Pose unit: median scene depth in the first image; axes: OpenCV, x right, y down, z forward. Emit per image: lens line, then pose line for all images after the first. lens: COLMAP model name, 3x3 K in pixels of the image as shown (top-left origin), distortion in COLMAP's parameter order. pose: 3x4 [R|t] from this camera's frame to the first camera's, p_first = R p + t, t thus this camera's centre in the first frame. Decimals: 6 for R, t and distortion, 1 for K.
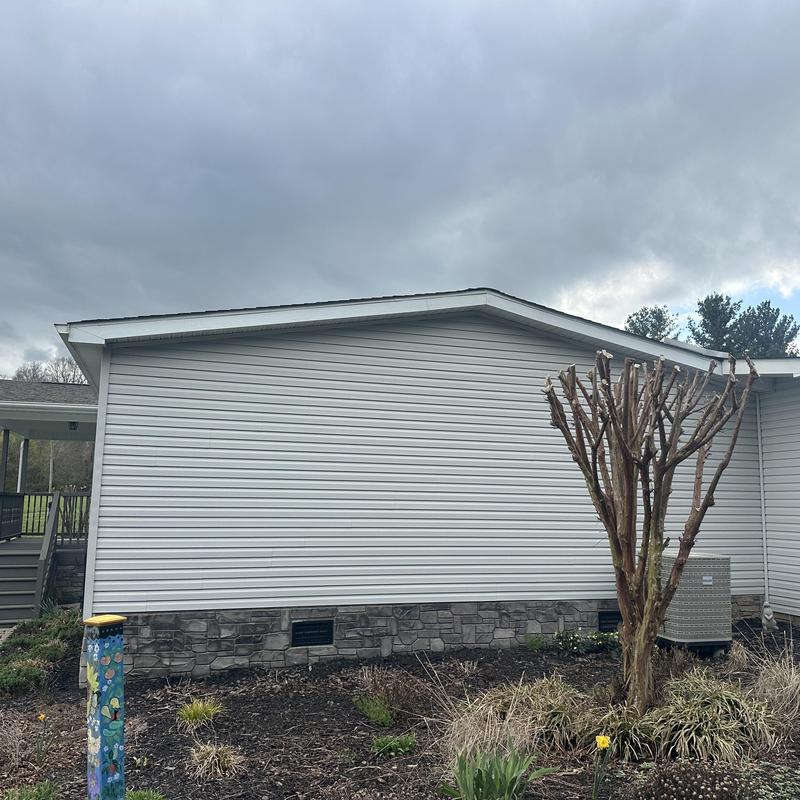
lens RADIAL K [[719.9, 0, 400.0], [0, 719.9, 400.0], [0, 0, 1]] dist [0.143436, -0.259536]
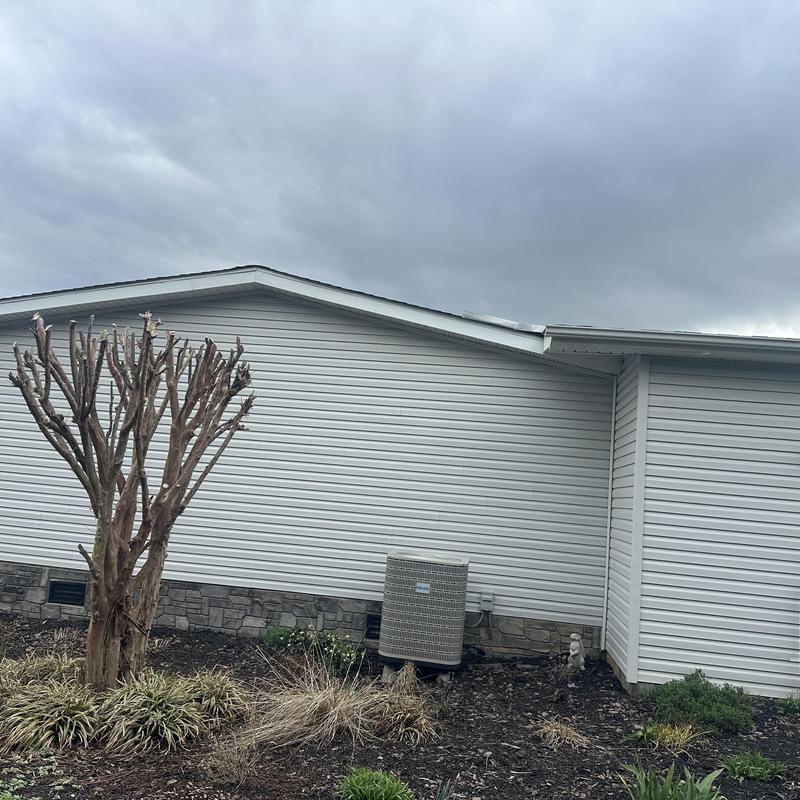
lens RADIAL K [[719.9, 0, 400.0], [0, 719.9, 400.0], [0, 0, 1]] dist [0.143436, -0.259536]
pose [[0.903763, 0.011584, -0.427876, 0.729180], [-0.017063, 0.999814, -0.008972, 0.032333], [0.427692, 0.015410, 0.903793, 0.207451]]
